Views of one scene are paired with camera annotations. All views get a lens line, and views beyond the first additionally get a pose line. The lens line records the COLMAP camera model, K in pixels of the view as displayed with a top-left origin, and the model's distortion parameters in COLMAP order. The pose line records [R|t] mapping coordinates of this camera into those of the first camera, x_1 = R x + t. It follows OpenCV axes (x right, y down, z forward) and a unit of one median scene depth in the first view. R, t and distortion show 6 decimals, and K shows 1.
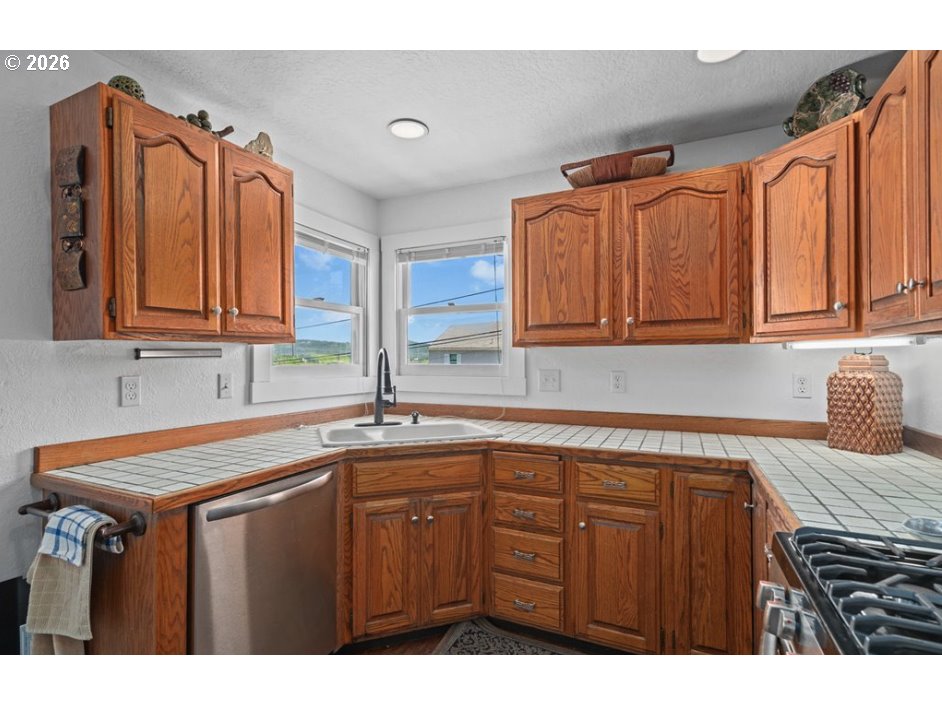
lens RADIAL K [[436.6, 0, 474.1], [0, 436.6, 361.0], [0, 0, 1]] dist [-0.005455, 0.000985]
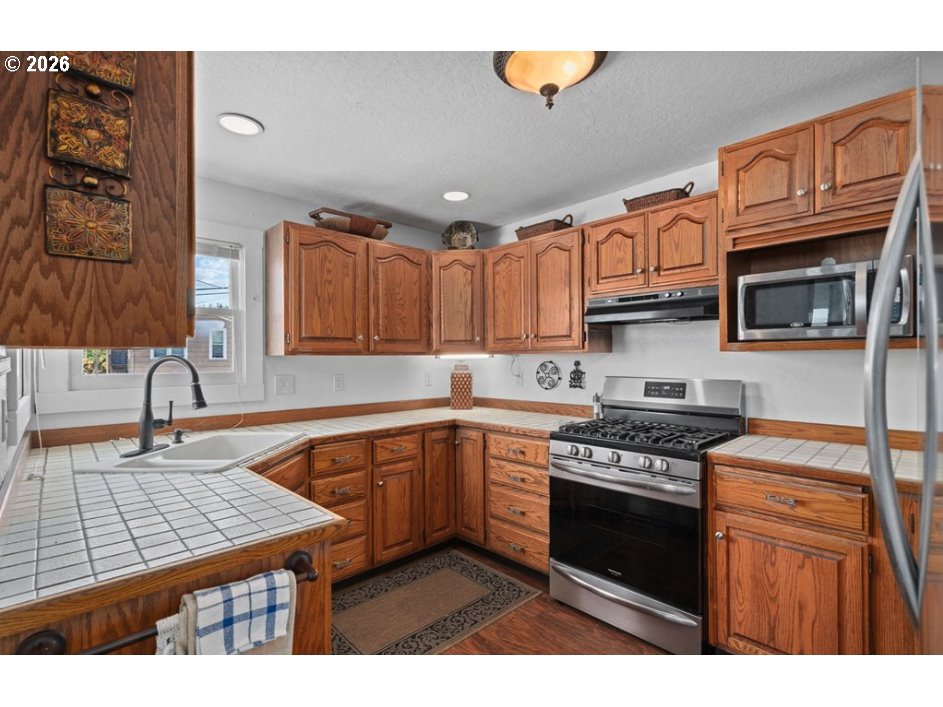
lens RADIAL K [[437.1, 0, 456.0], [0, 437.1, 361.0], [0, 0, 1]] dist [-0.005455, 0.000985]
pose [[0.395925, -0.005064, 0.918269, -0.844165], [0.002914, 0.999987, 0.004259, -0.023190], [-0.918278, 0.000990, 0.395935, 0.191611]]
